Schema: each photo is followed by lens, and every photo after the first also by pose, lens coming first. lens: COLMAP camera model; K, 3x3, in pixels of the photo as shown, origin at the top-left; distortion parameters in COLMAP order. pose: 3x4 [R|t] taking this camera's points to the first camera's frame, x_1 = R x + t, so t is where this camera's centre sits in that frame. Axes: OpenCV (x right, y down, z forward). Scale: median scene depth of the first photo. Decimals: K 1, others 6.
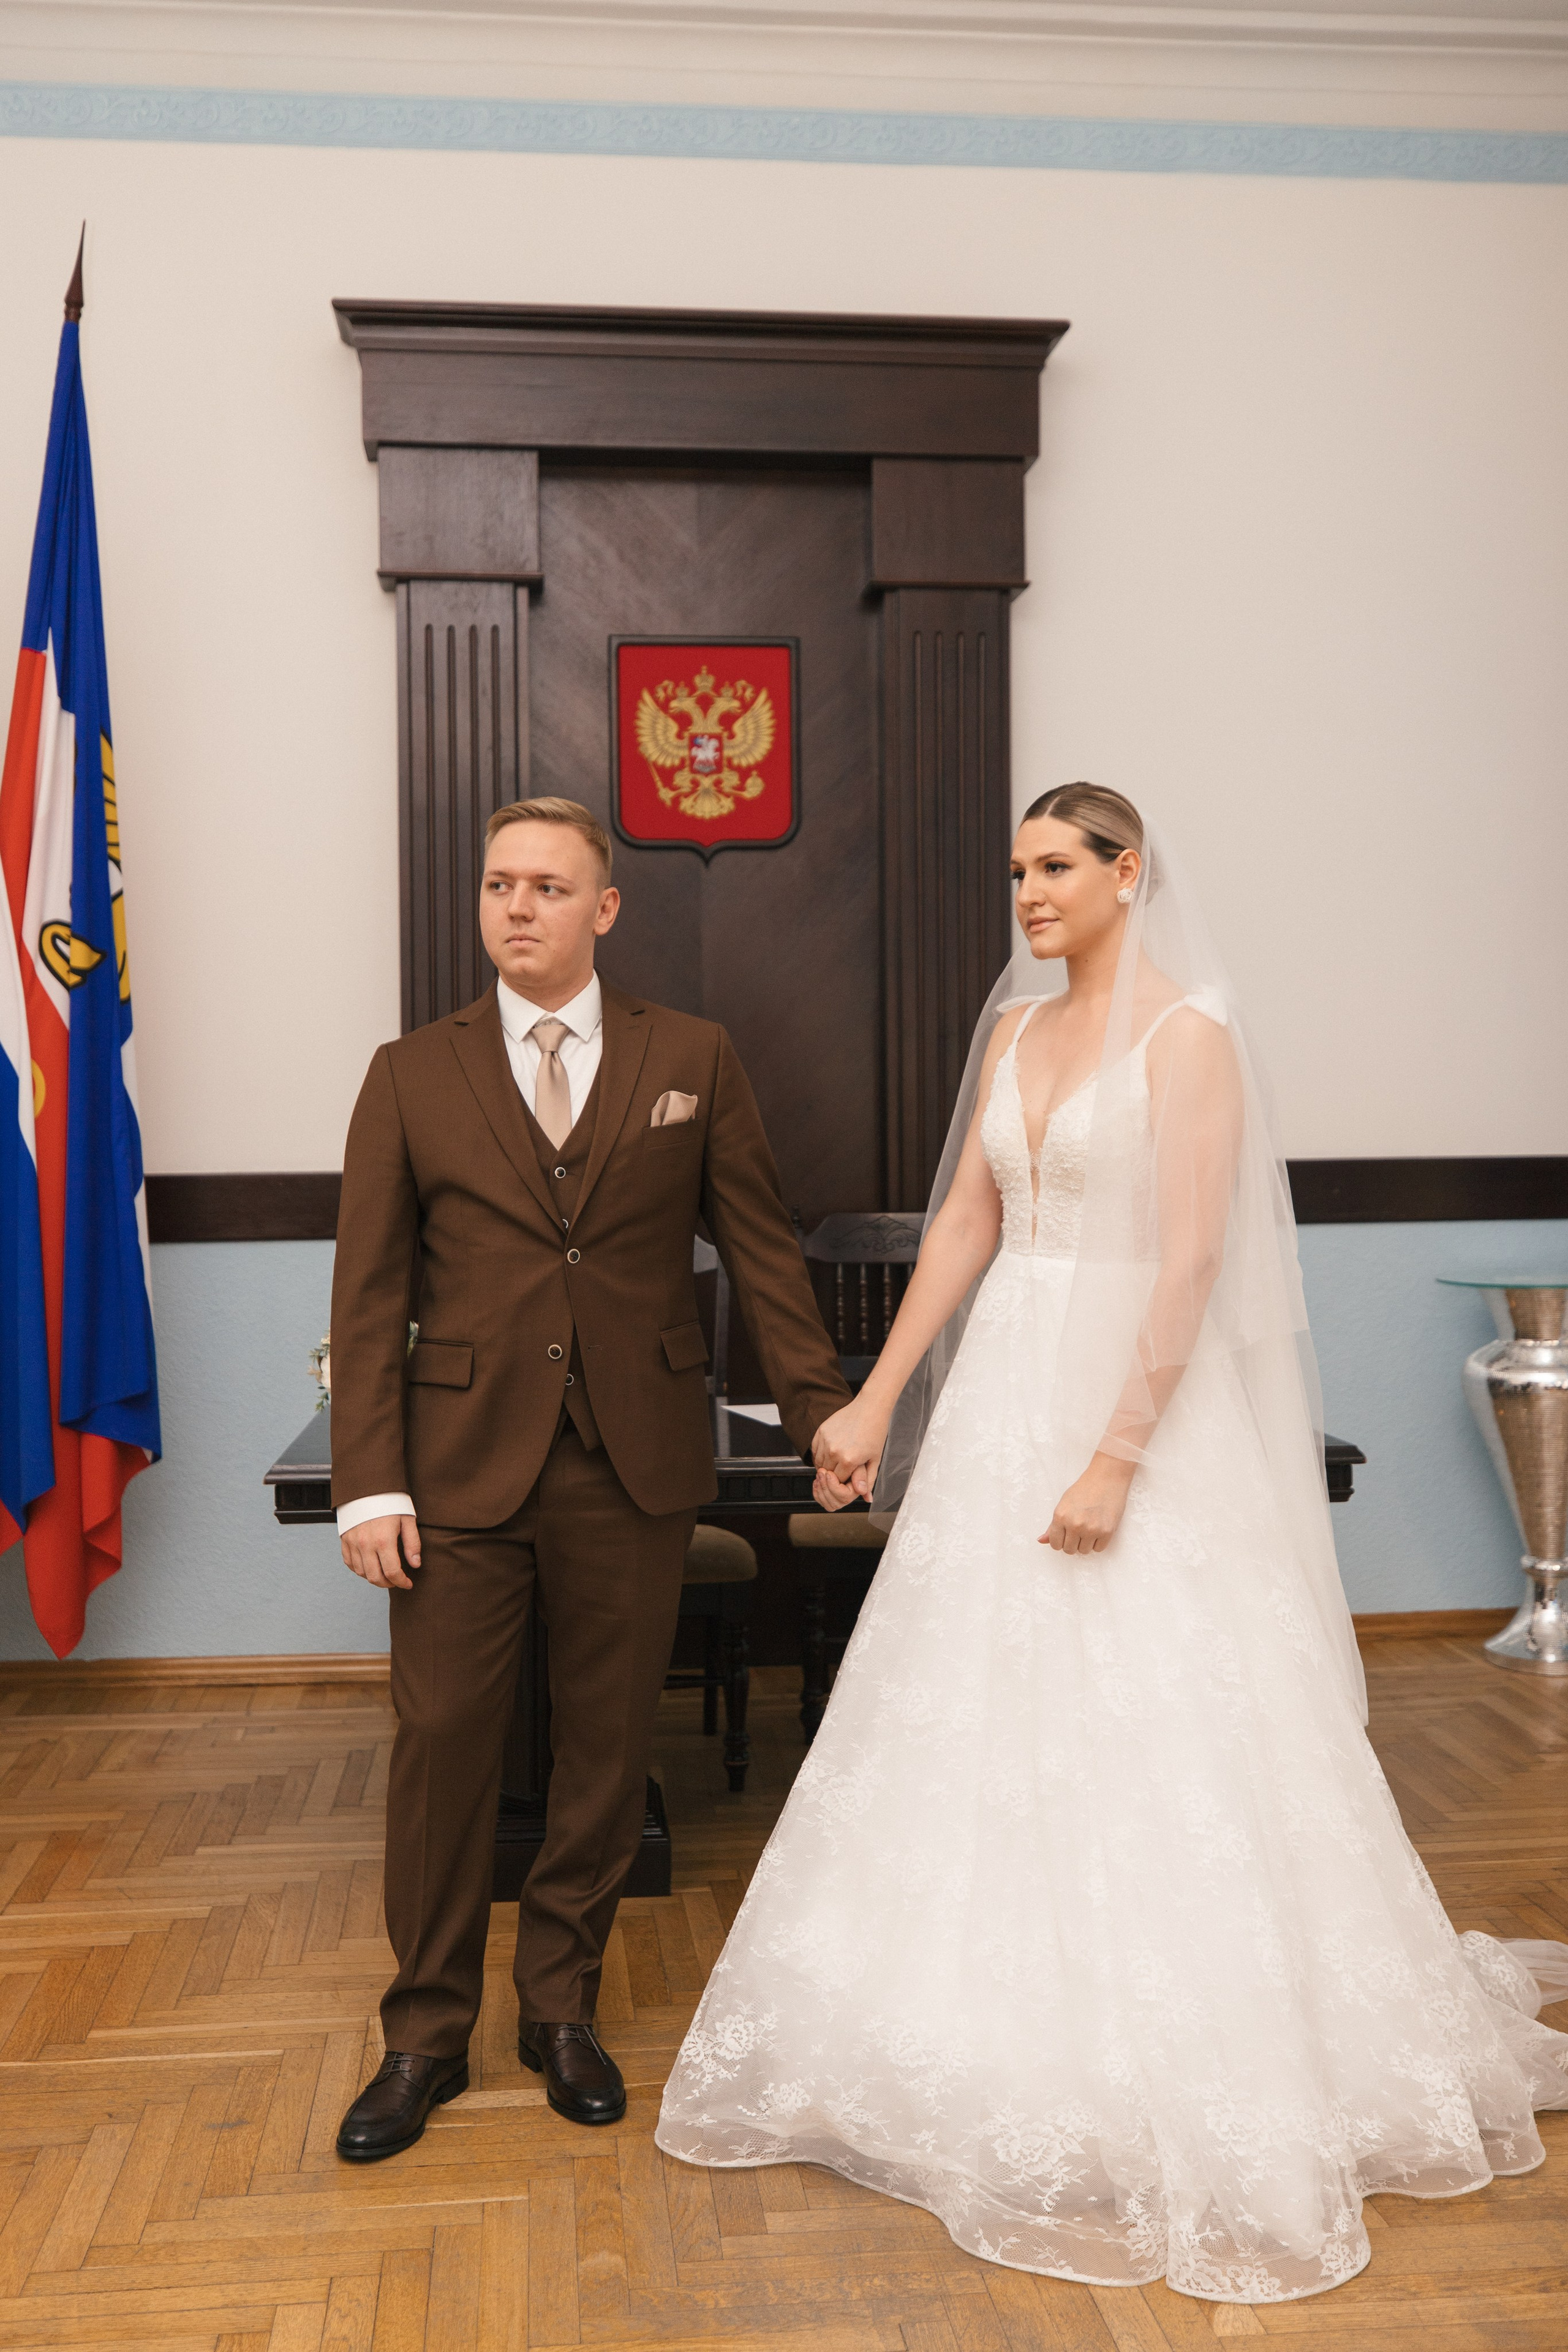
lens RADIAL K [[2295.7, 0, 766.2], [0, 2295.7, 1192.5], [0, 0, 1]] dist [0.002202, 0.000000]
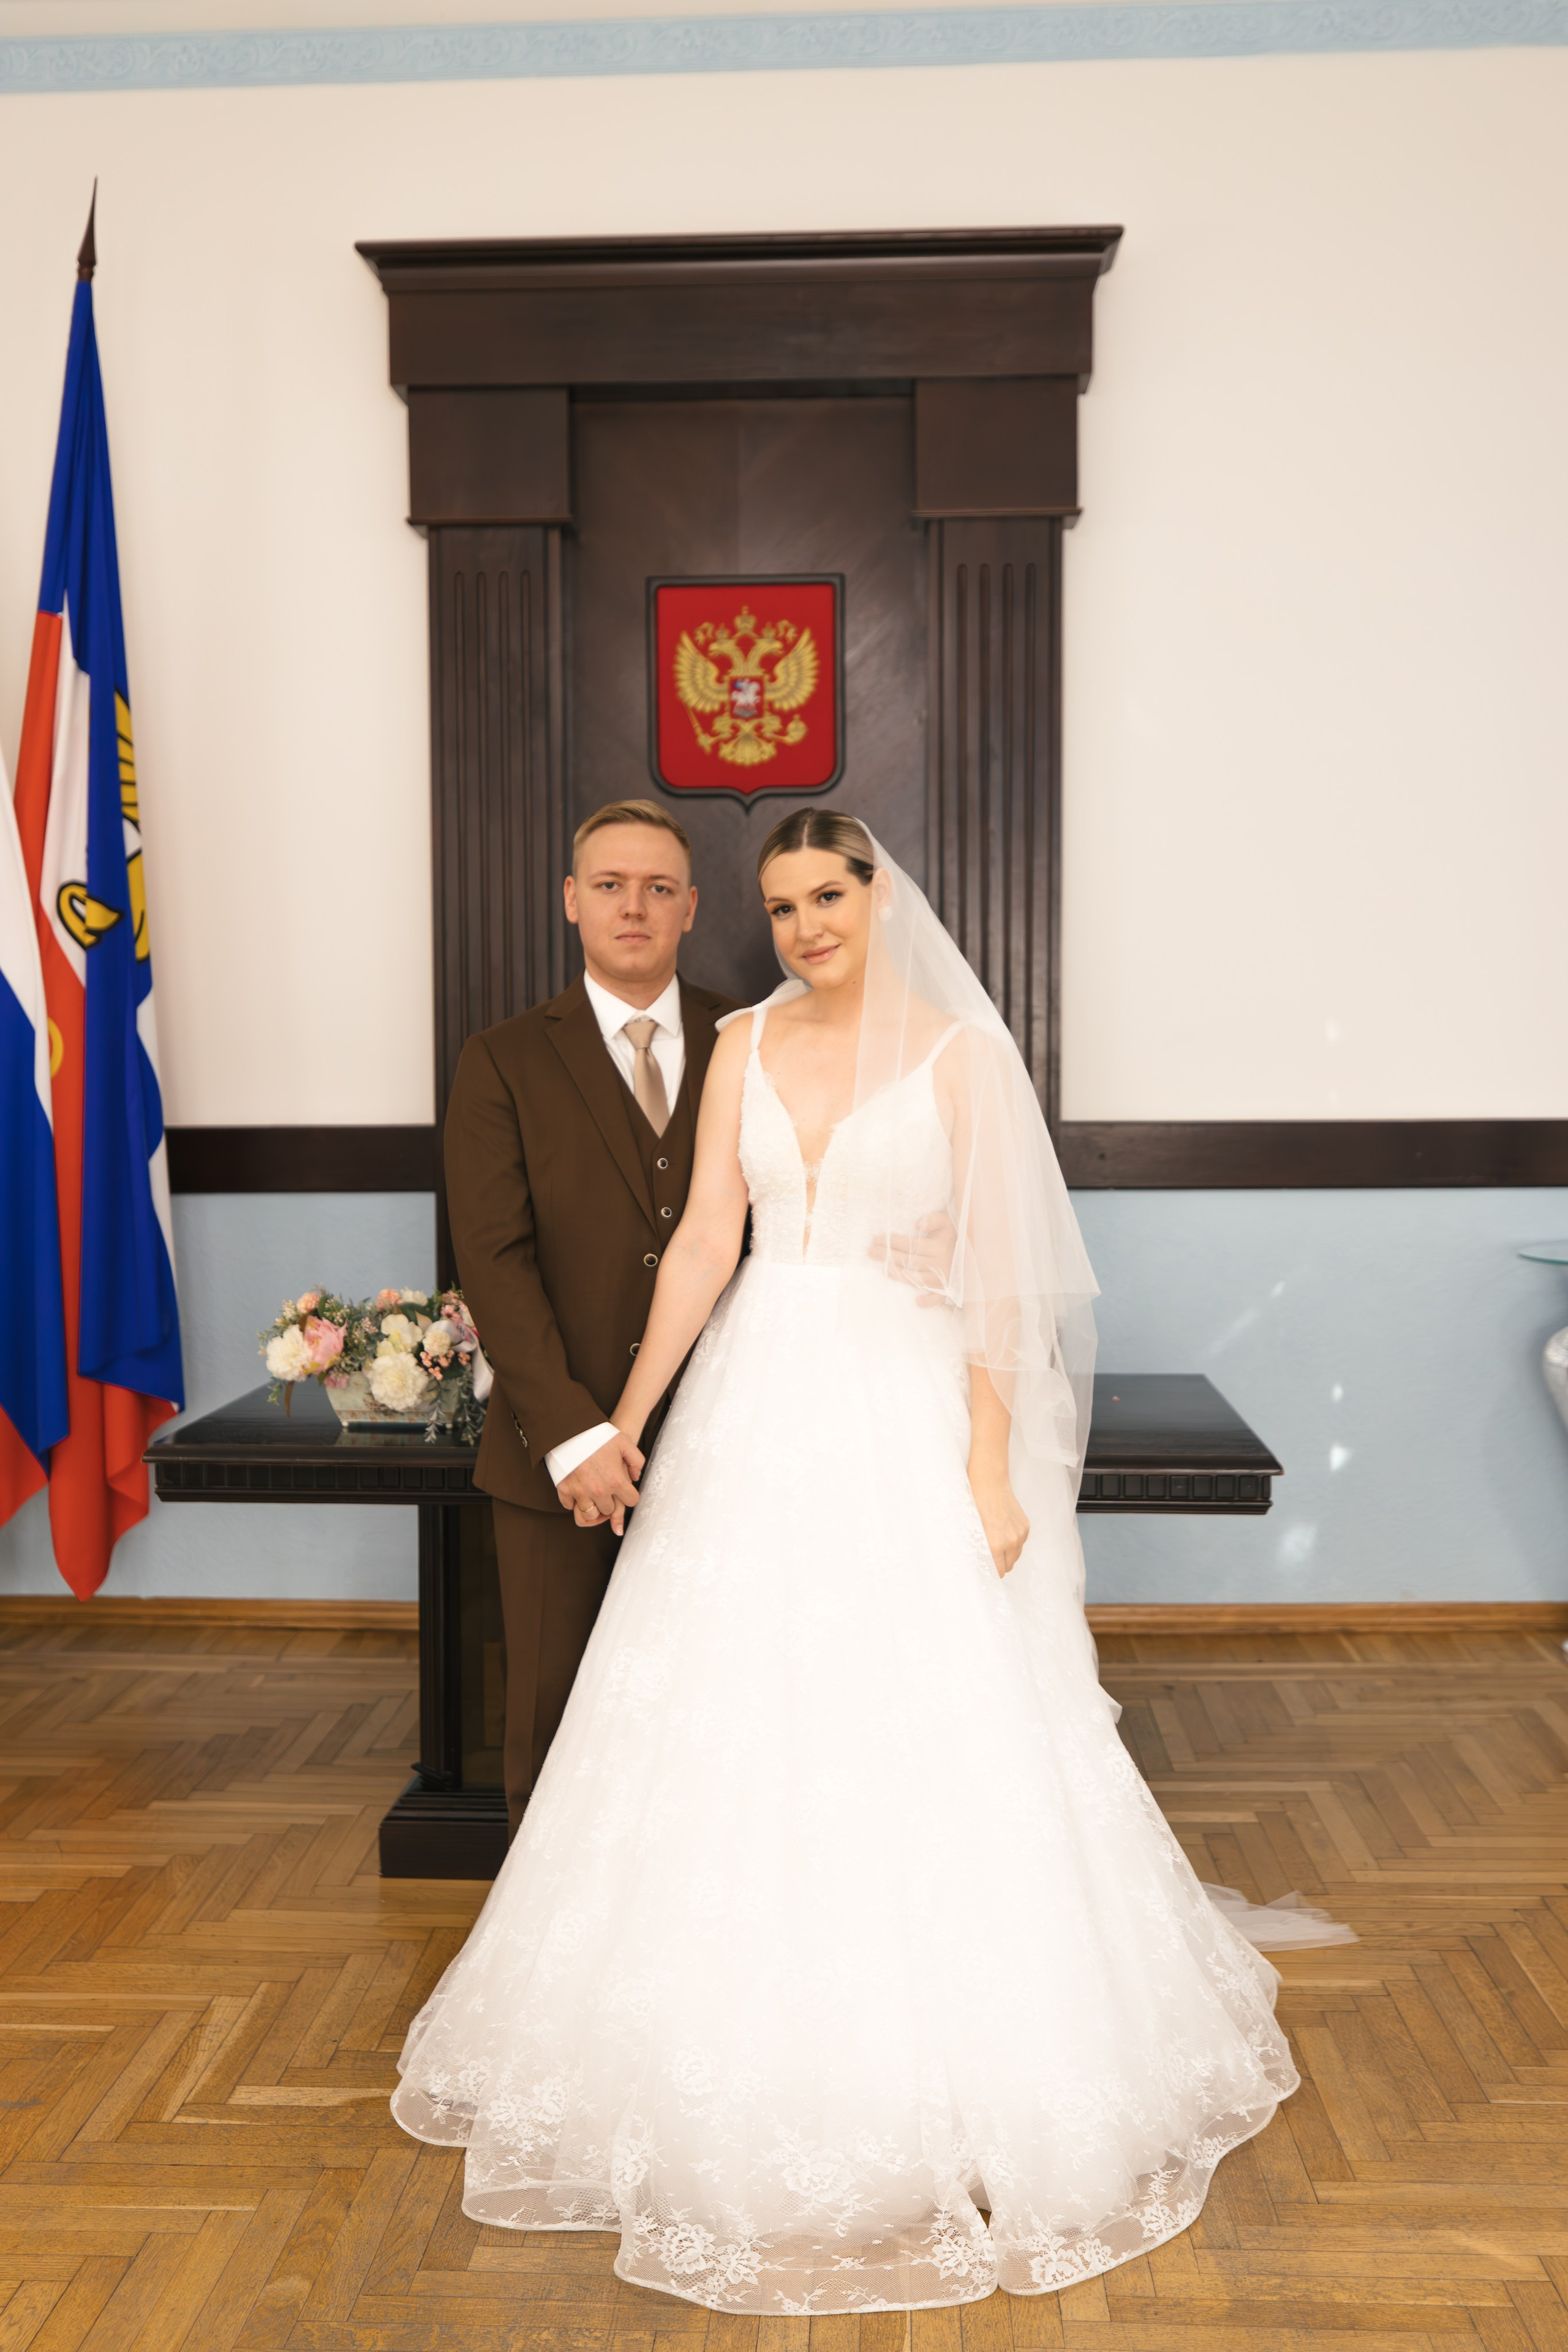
lens RADIAL K [[2295.7, 0, 790.9], [0, 2295.7, 1191.9], [0, 0, 1]] dist [0.002202, 0.000000]
pose [[0.987935, 0.015788, -0.154064, 0.149487], [-0.008714, 0.998881, 0.046484, -0.028716], [0.154625, -0.044580, 0.986967, 0.037389]]
